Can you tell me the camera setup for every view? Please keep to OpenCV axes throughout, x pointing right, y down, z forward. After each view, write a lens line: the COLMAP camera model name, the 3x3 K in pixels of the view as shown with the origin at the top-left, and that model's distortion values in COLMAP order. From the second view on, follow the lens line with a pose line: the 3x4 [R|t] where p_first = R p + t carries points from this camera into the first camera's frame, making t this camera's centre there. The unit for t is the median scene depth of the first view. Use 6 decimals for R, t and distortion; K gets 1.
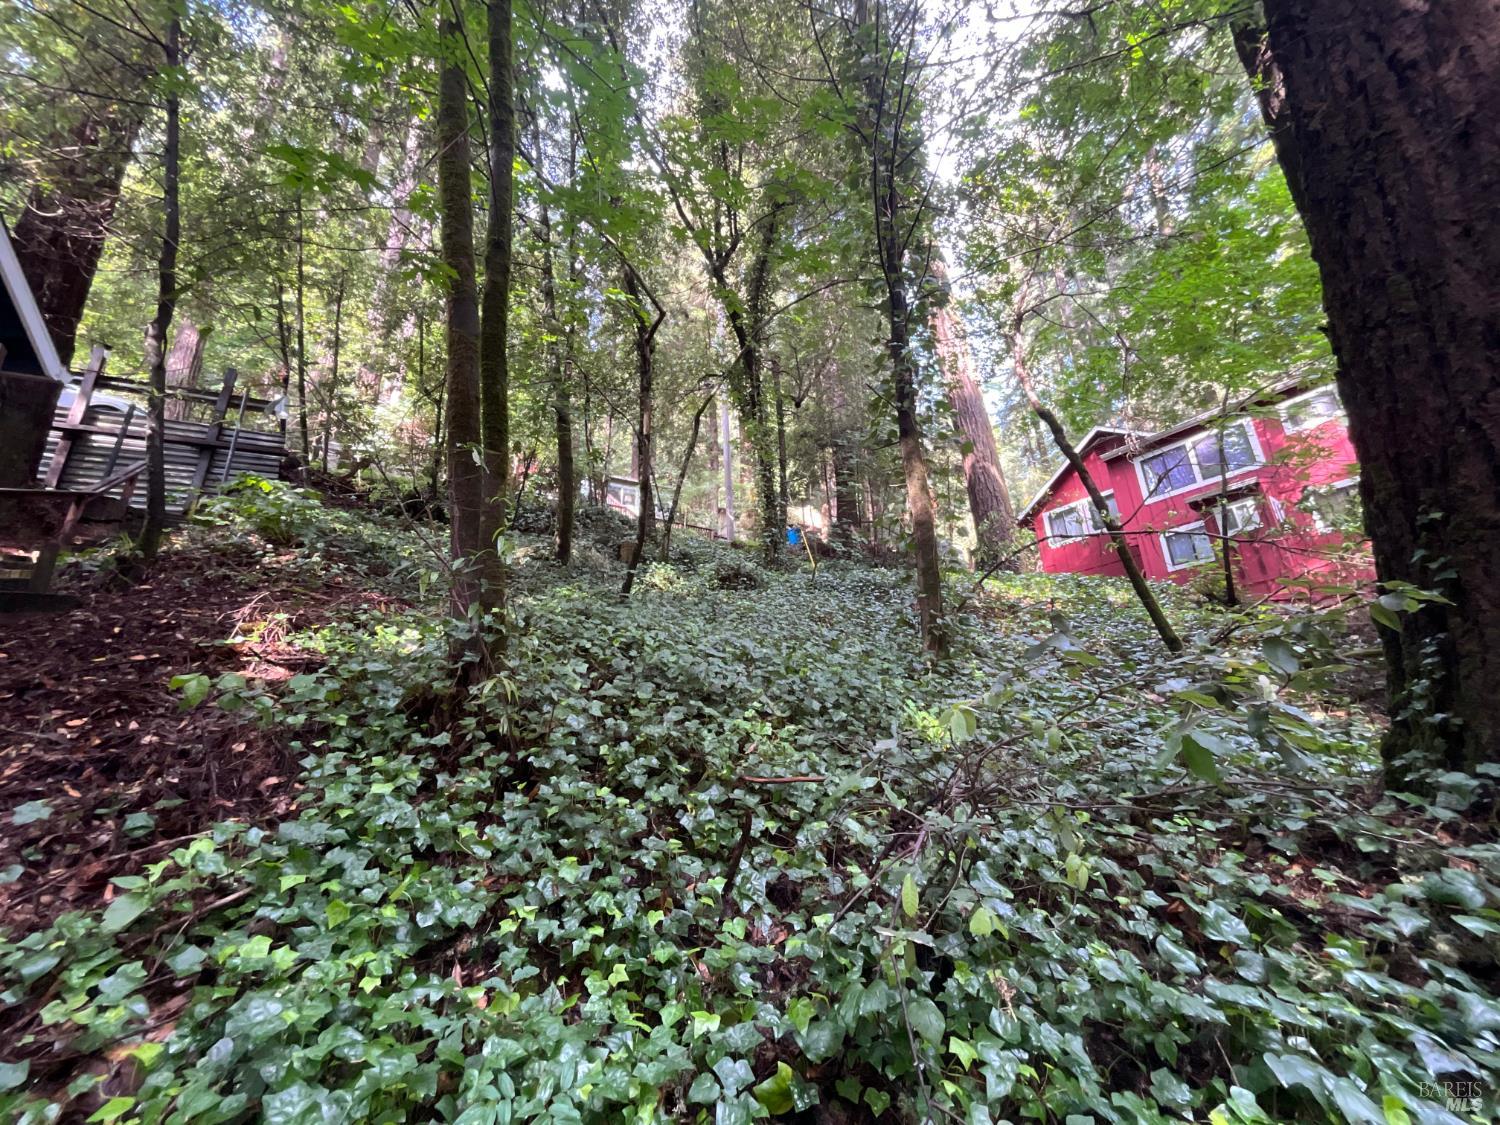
lens RADIAL K [[607.6, 0, 750.1], [0, 607.6, 566.6], [0, 0, 1]] dist [-0.014156, 0.005772]
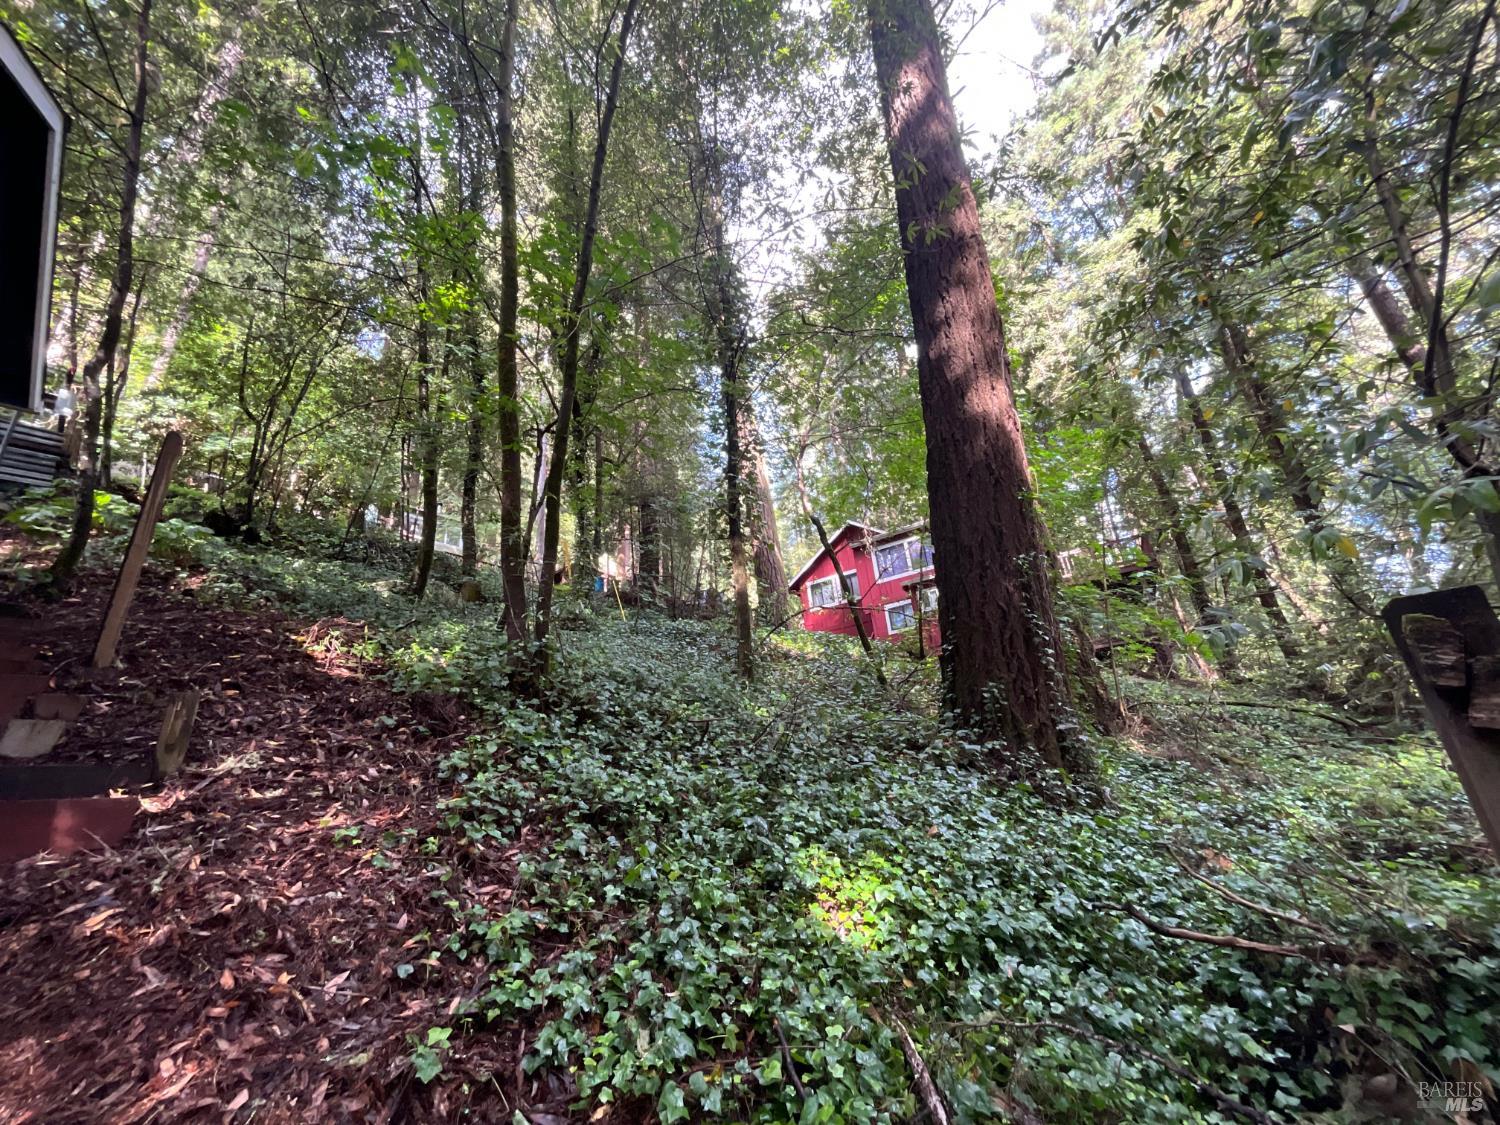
lens RADIAL K [[607.6, 0, 750.1], [0, 607.6, 566.6], [0, 0, 1]] dist [-0.014156, 0.005772]
pose [[0.931539, 0.091574, 0.351923, -0.095732], [-0.064371, 0.994015, -0.088261, -0.003139], [-0.357900, 0.059565, 0.931858, -0.175921]]
